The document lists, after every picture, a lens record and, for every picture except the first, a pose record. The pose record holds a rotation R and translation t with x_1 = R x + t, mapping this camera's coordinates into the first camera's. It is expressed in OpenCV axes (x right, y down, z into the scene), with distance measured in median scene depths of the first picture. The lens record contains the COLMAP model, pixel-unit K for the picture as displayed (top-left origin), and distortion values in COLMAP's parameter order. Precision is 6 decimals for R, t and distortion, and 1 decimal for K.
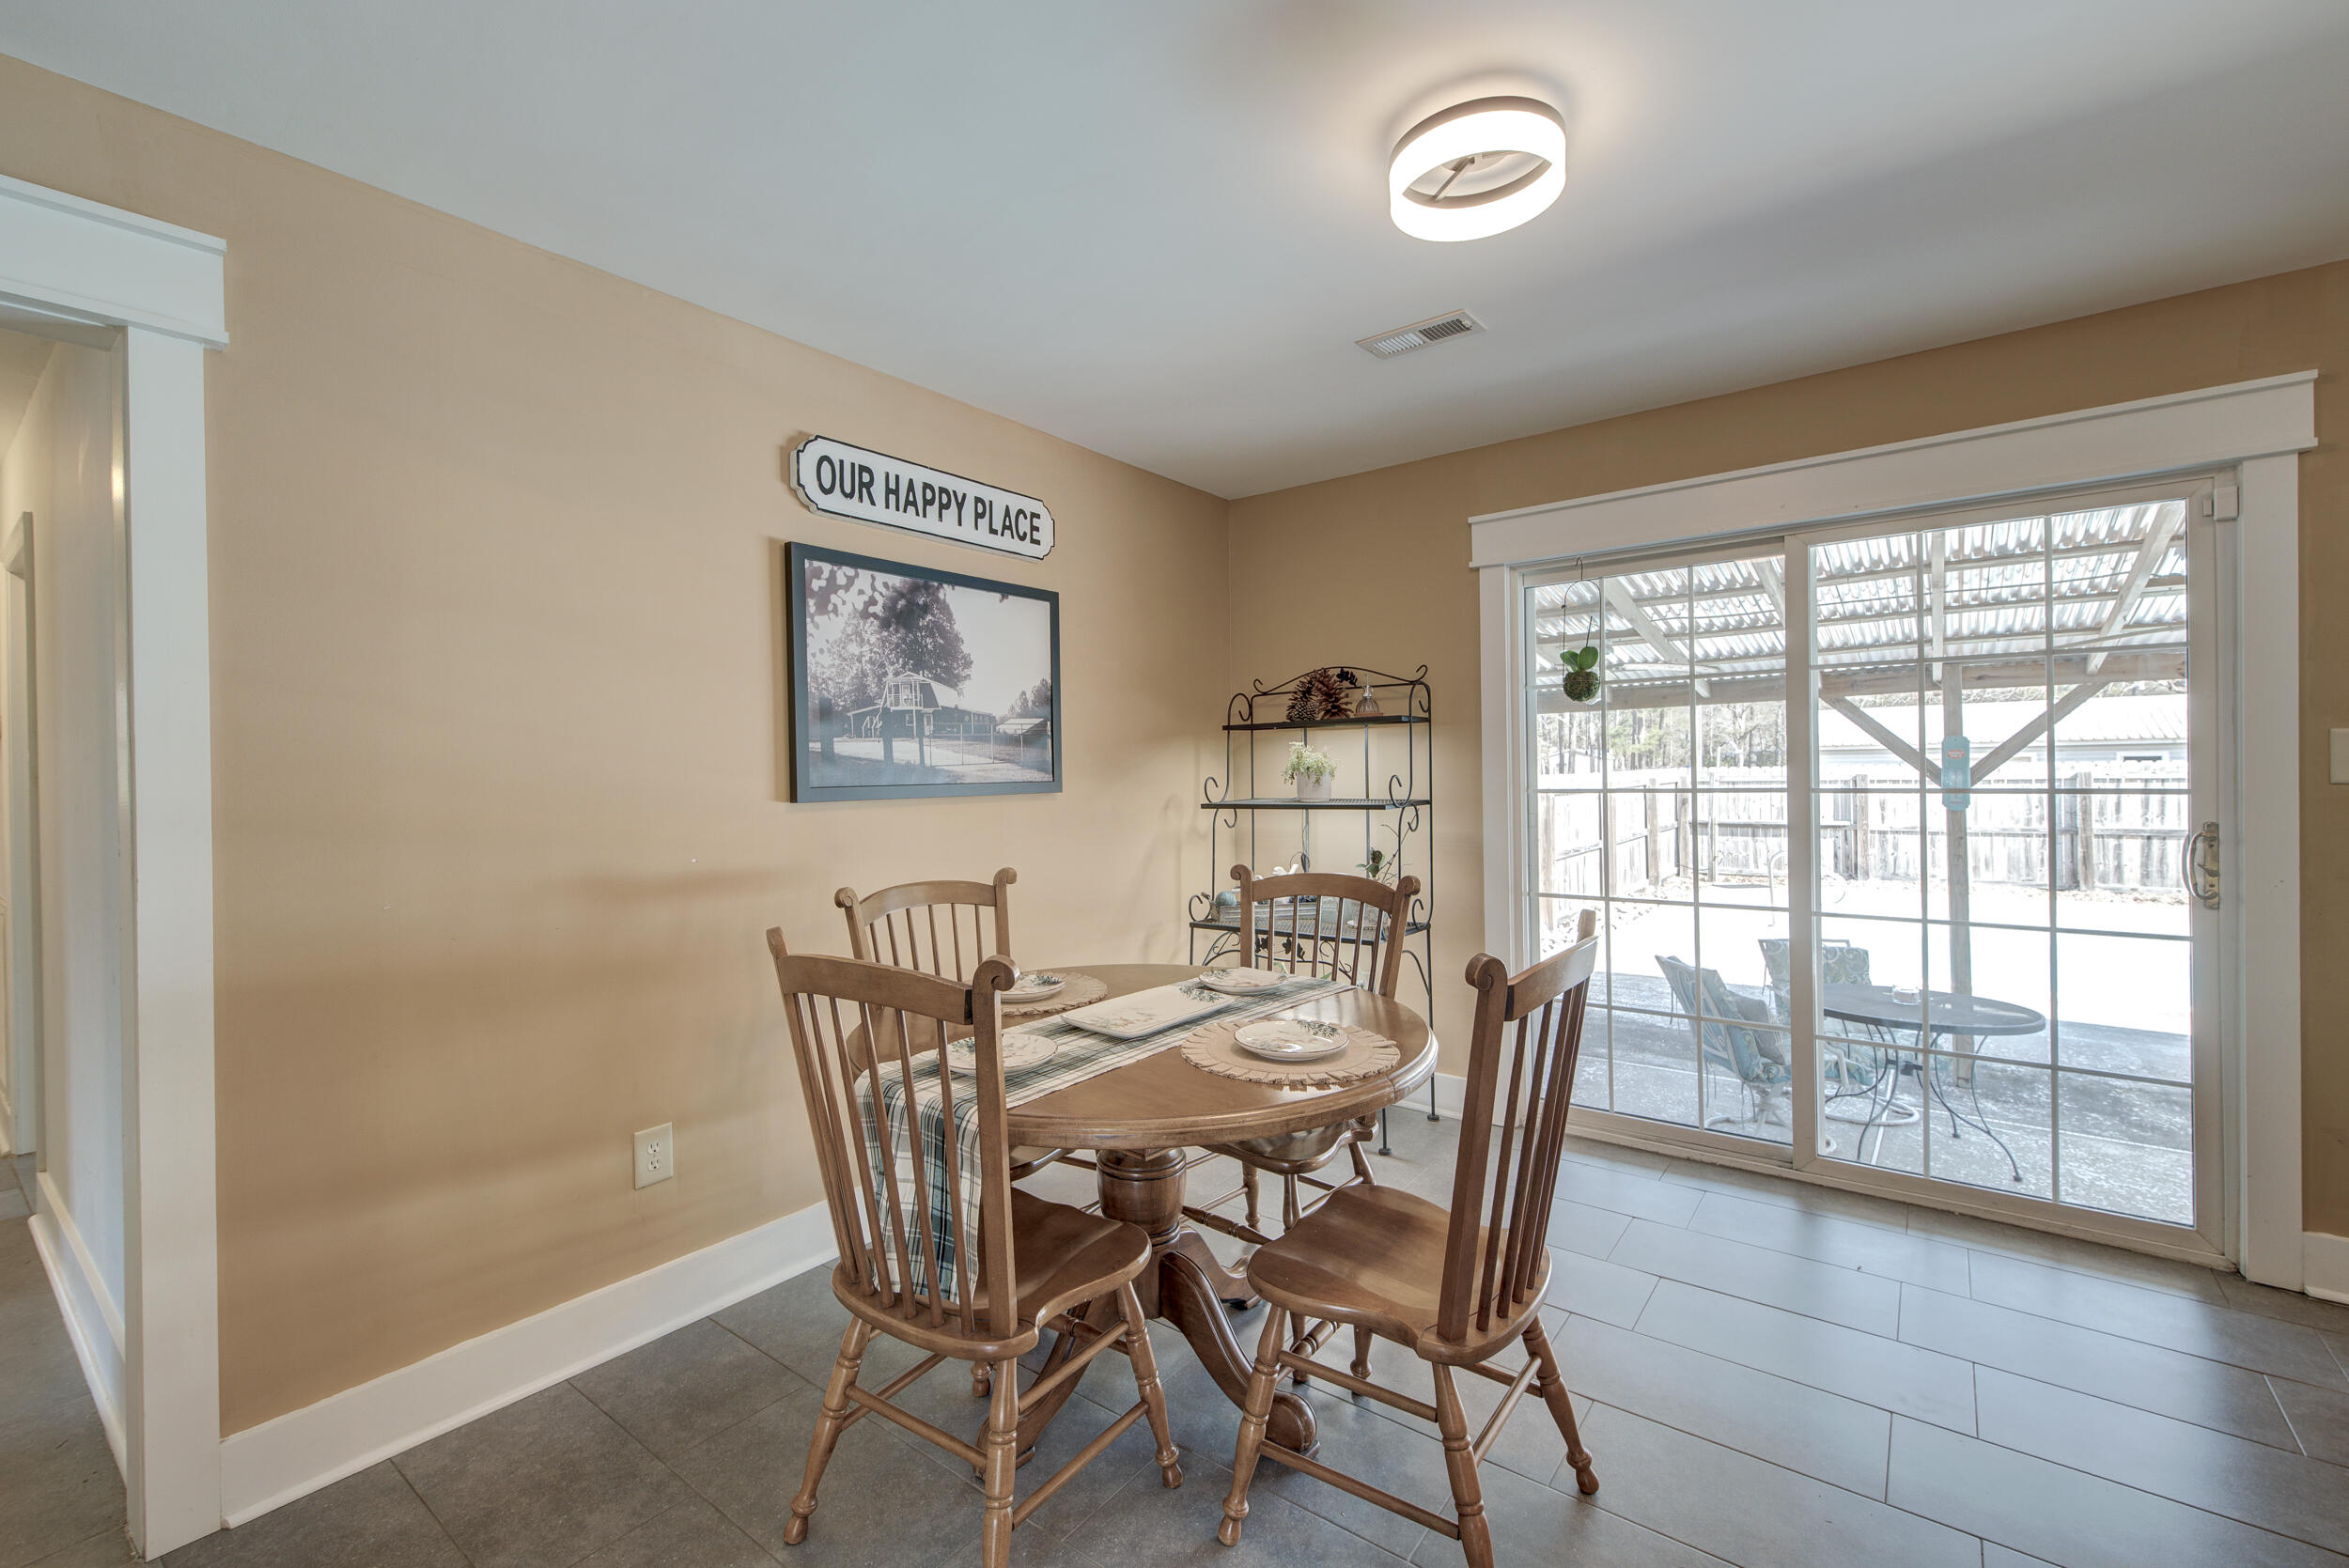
lens RADIAL K [[994.5, 0, 1185.5], [0, 994.5, 772.1], [0, 0, 1]] dist [0.026635, -0.006172]
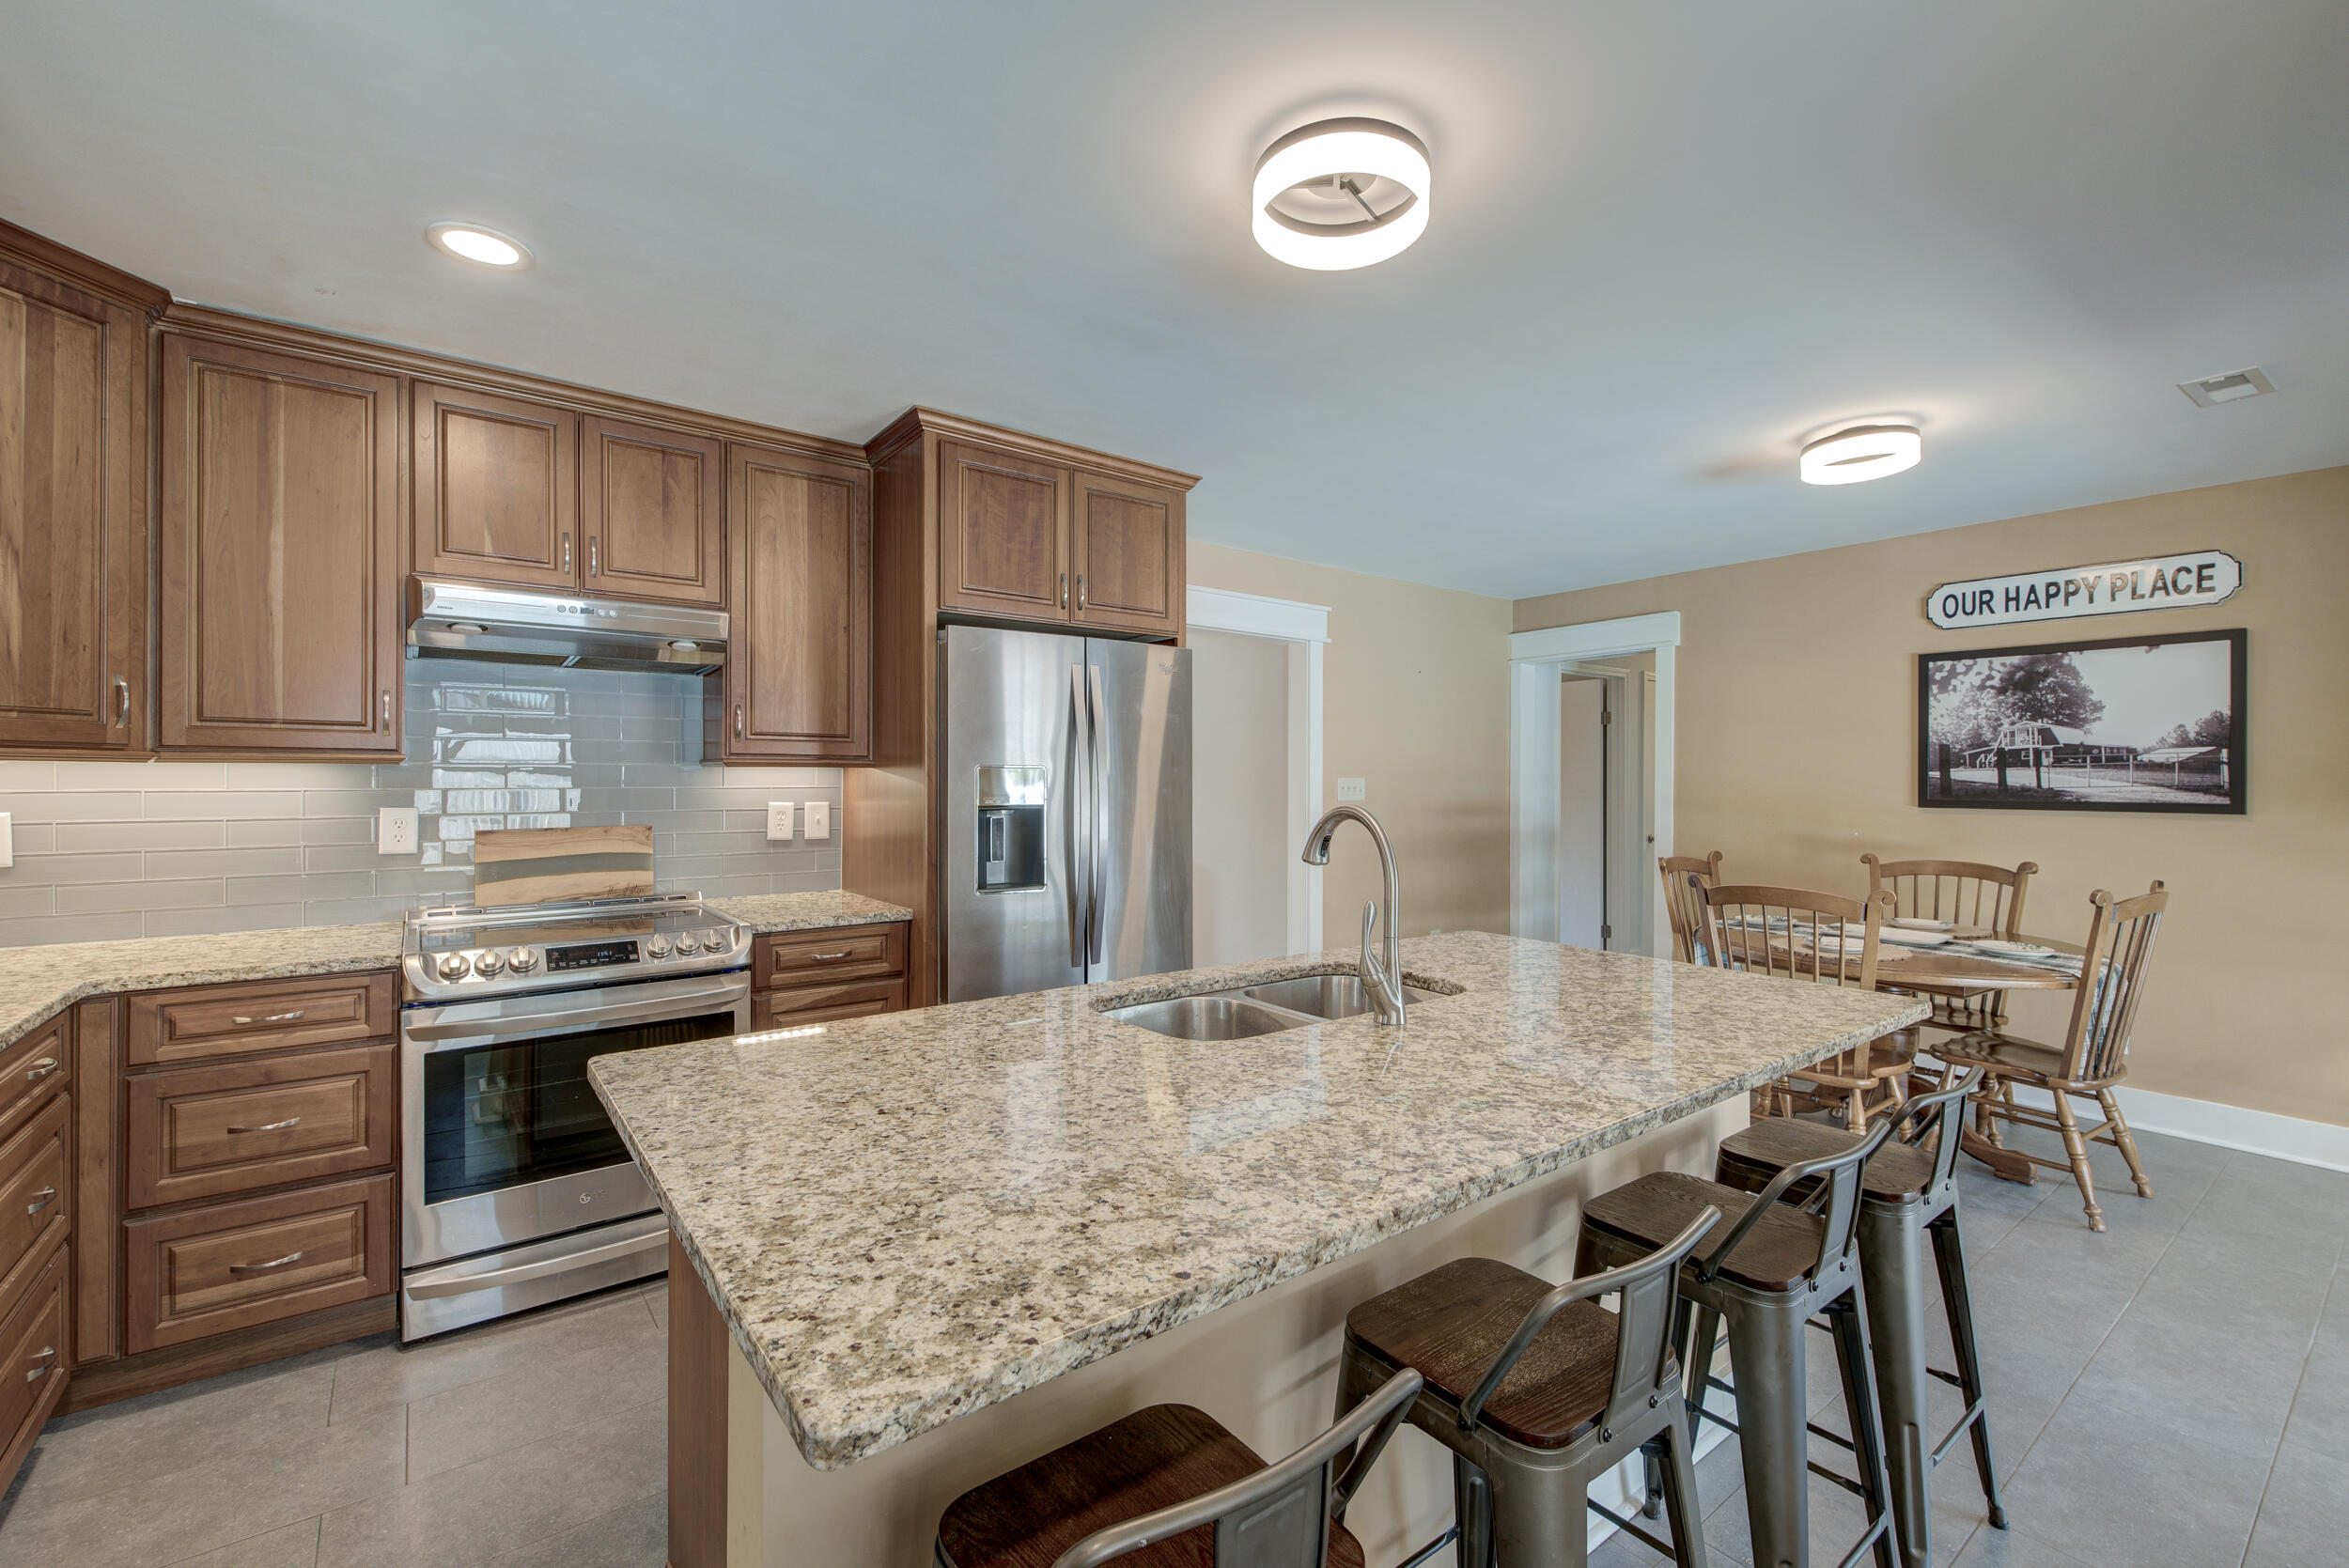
lens RADIAL K [[994.5, 0, 1167.9], [0, 994.5, 778.6], [0, 0, 1]] dist [0.026635, -0.006172]
pose [[-0.283559, 0.016151, -0.958819, 1.427783], [-0.002602, 0.999842, 0.017612, -0.040132], [0.958951, 0.007489, -0.283472, 0.229309]]
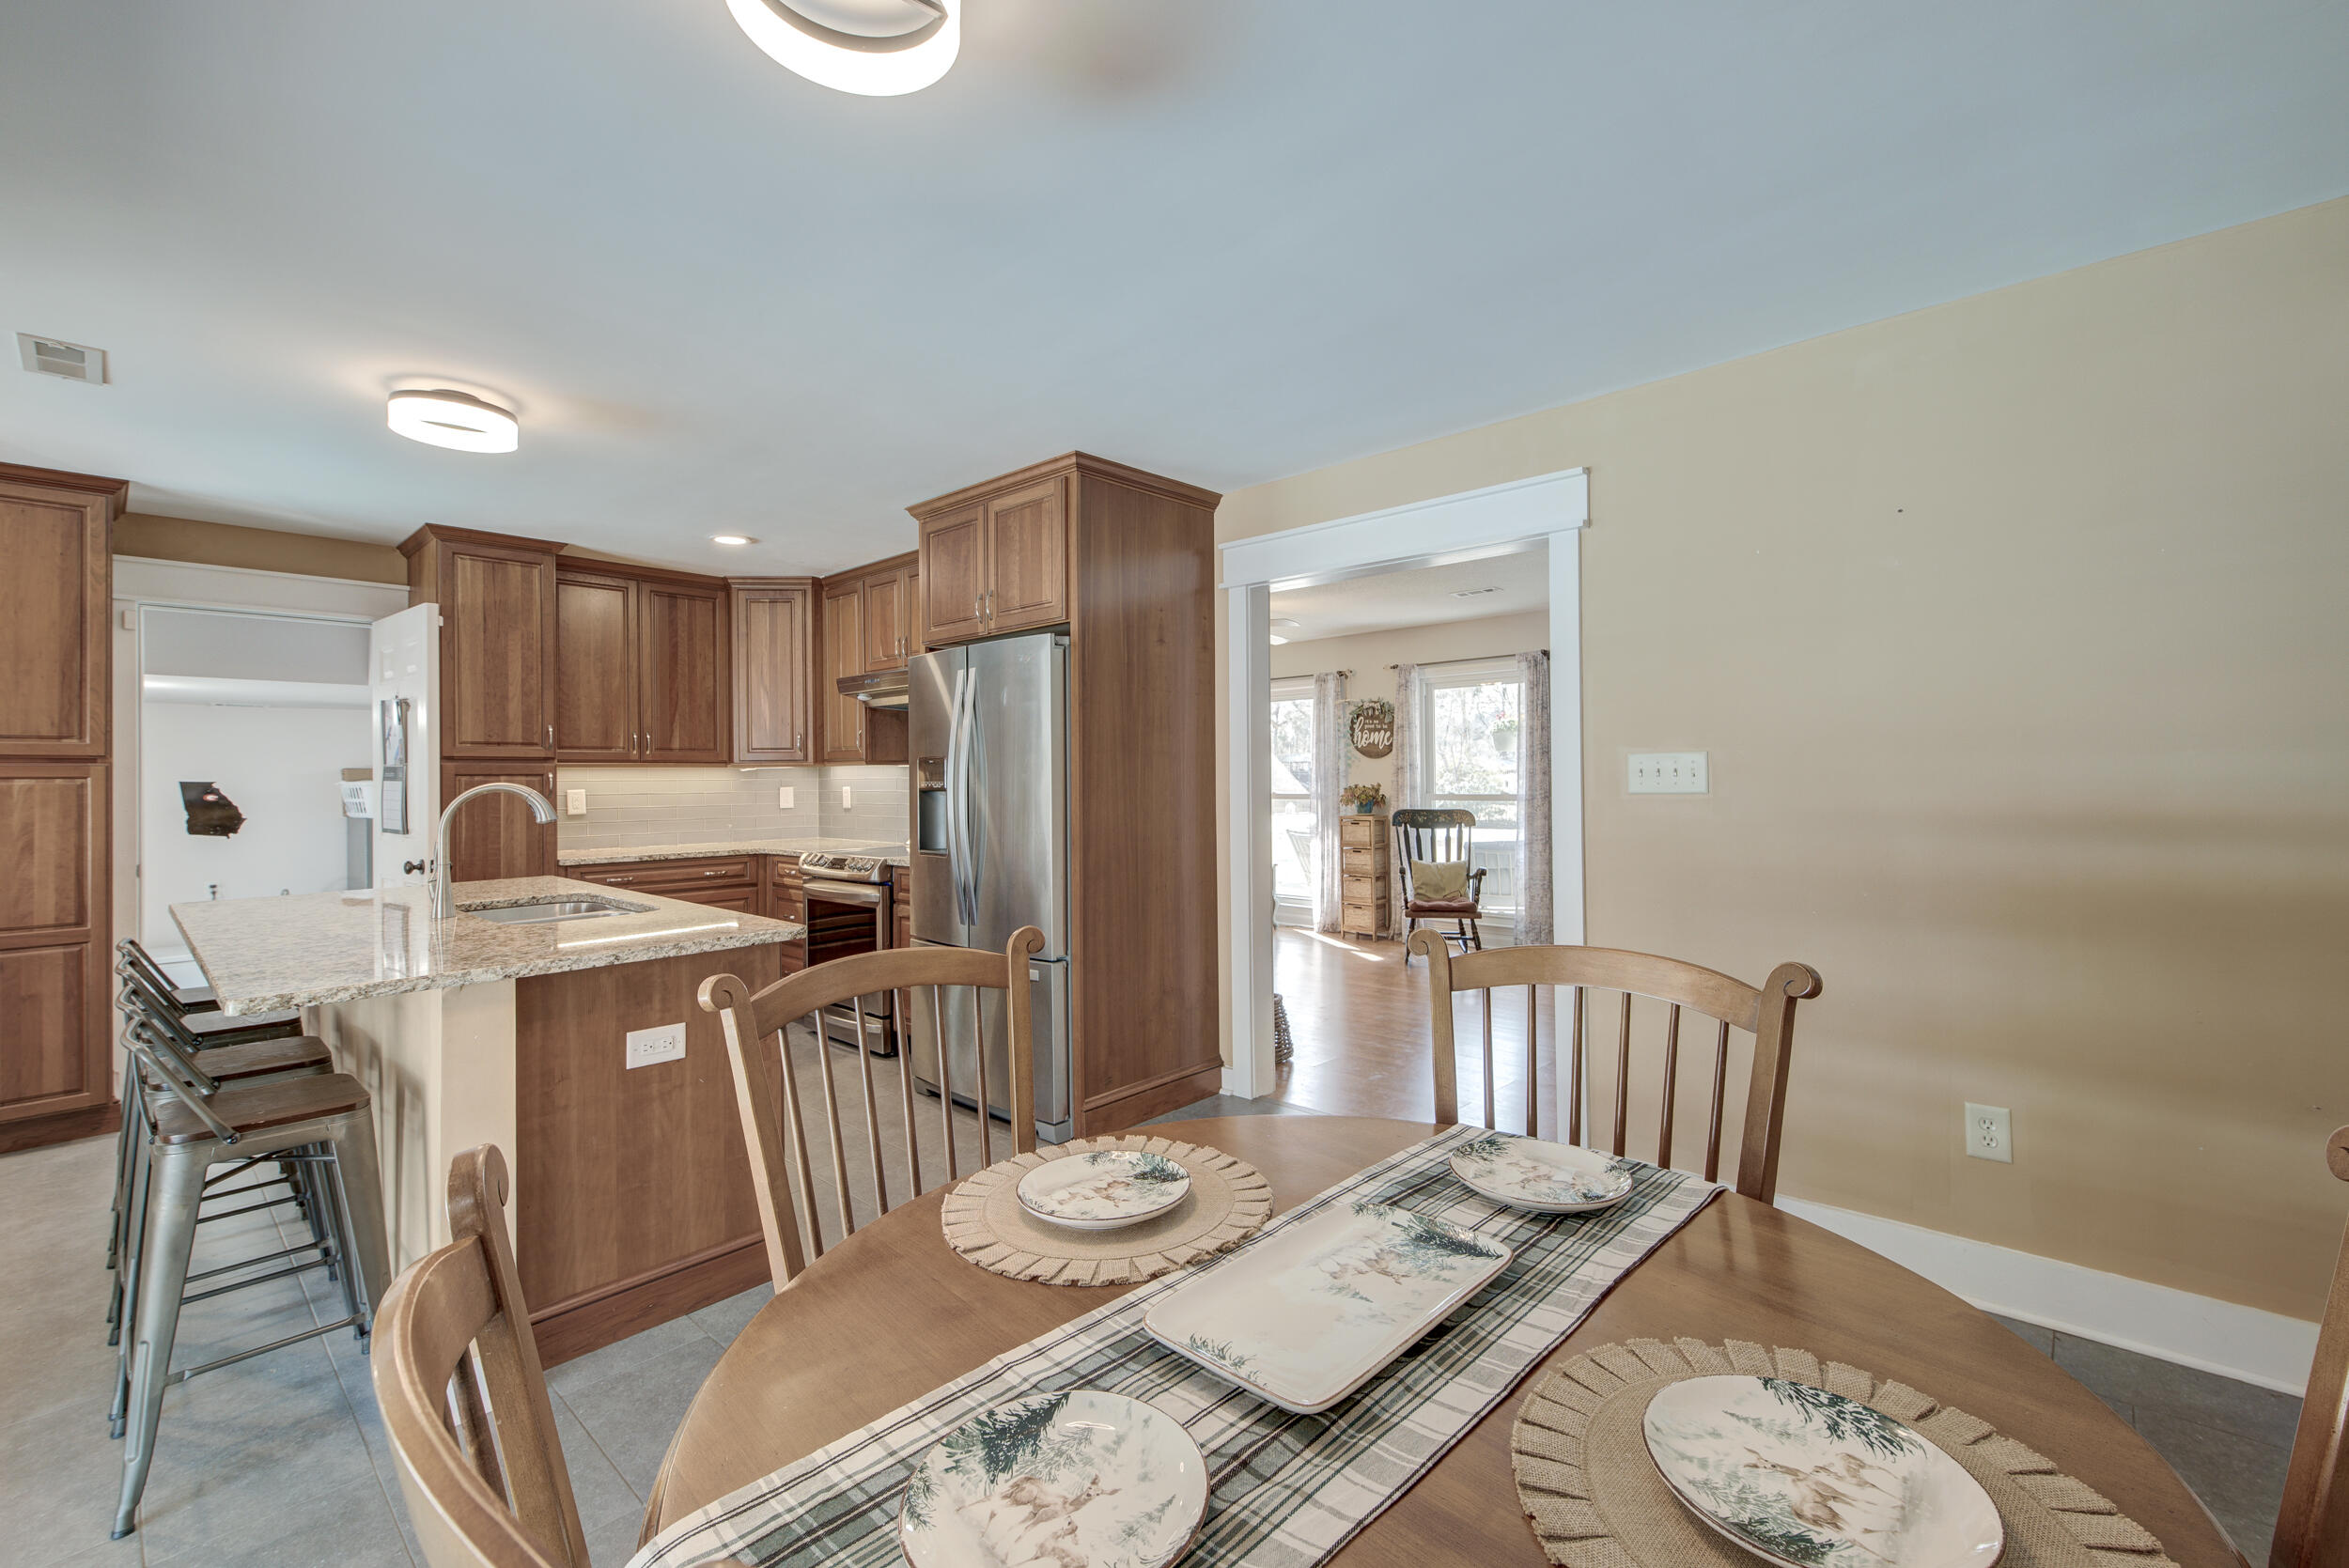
lens RADIAL K [[994.5, 0, 1180.4], [0, 994.5, 767.8], [0, 0, 1]] dist [0.026635, -0.006172]
pose [[-0.993578, 0.027811, 0.109677, -0.032994], [0.027018, 0.999597, -0.008708, 0.000748], [-0.109875, -0.005689, -0.993929, 1.091588]]
